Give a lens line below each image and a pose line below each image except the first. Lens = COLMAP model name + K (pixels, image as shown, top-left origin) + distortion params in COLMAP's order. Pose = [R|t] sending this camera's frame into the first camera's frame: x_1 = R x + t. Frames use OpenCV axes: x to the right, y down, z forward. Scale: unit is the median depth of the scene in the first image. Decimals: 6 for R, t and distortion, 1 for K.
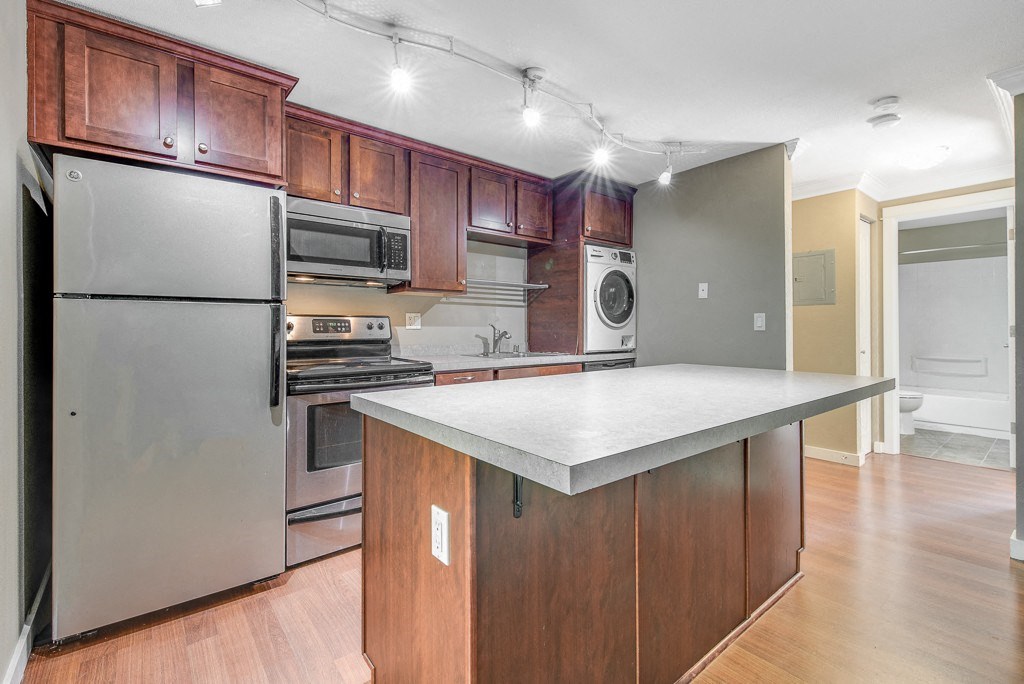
lens RADIAL K [[450.1, 0, 511.9], [0, 450.1, 325.5], [0, 0, 1]] dist [0.016704, -0.010882]
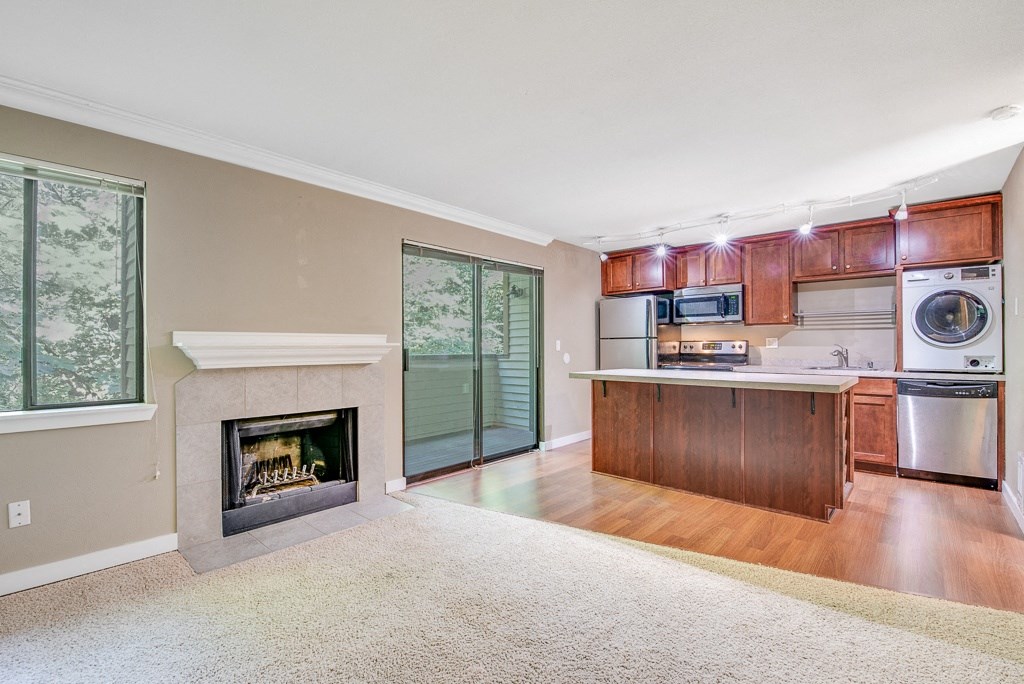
lens RADIAL K [[451.6, 0, 512.0], [0, 451.6, 342.0], [0, 0, 1]] dist [0.009140, -0.012397]
pose [[0.144068, -0.008180, -0.989534, 1.402741], [0.008406, 0.999940, -0.007042, -0.011281], [0.989532, -0.007304, 0.144128, -0.133492]]
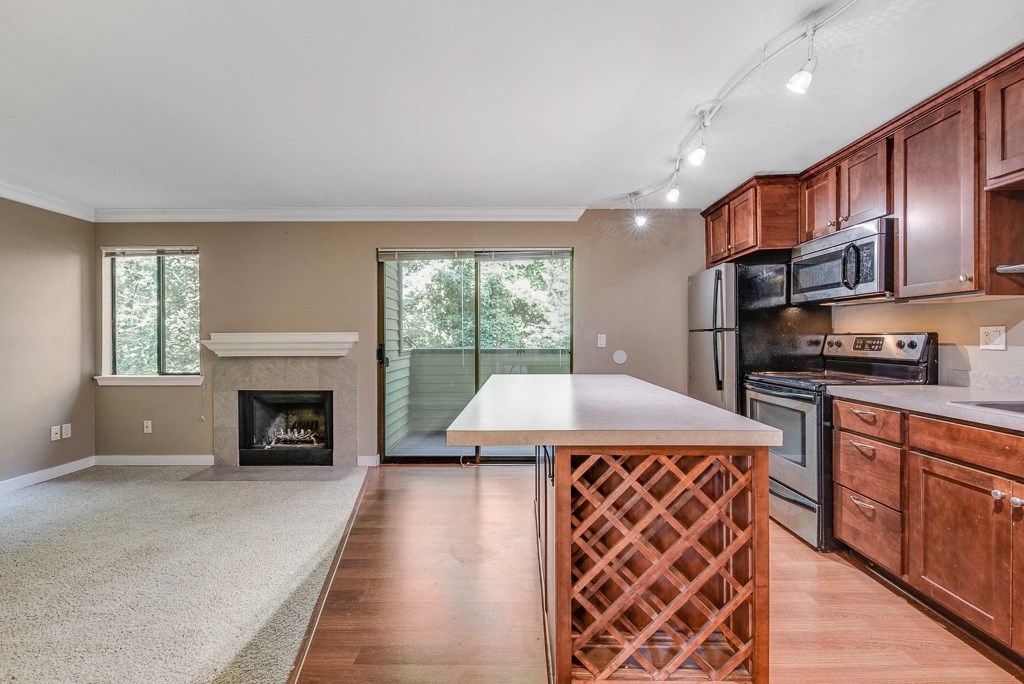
lens RADIAL K [[431.7, 0, 510.5], [0, 431.7, 340.2], [0, 0, 1]] dist [0.011019, -0.006442]
pose [[-0.640475, 0.008262, -0.767934, 0.876941], [0.008995, 0.999954, 0.003256, -0.017502], [0.767926, -0.004823, -0.640520, 1.006858]]
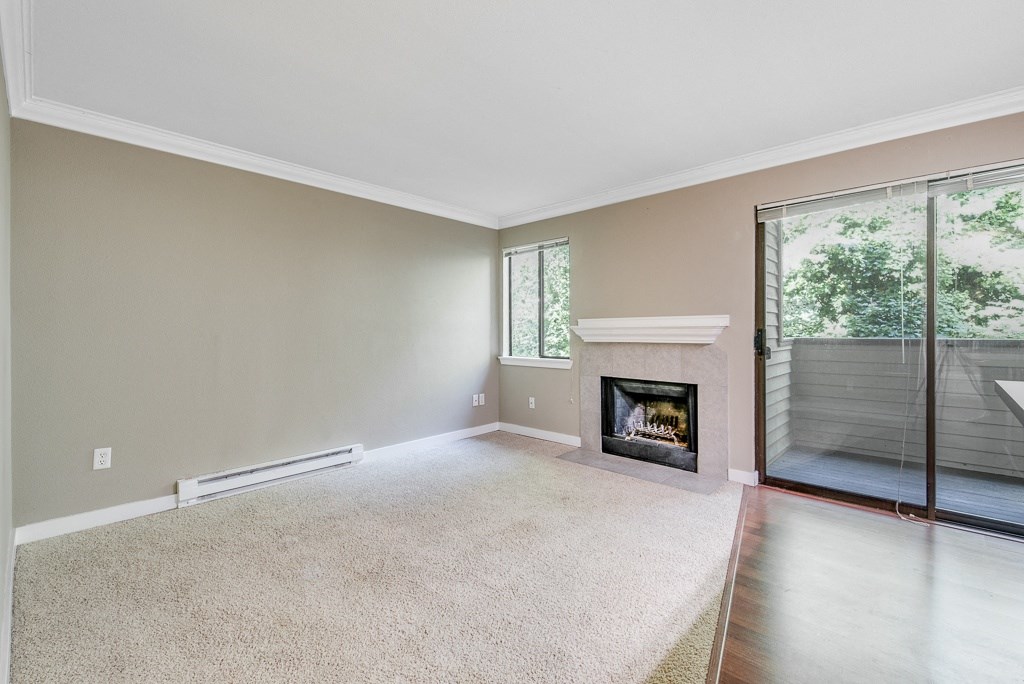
lens RADIAL K [[439.8, 0, 518.4], [0, 439.8, 332.5], [0, 0, 1]] dist [0.003171, 0.000148]
pose [[-0.990362, 0.007392, -0.138304, 0.821593], [0.007791, 0.999967, -0.002340, 0.002234], [0.138282, -0.003395, -0.990387, 0.788468]]
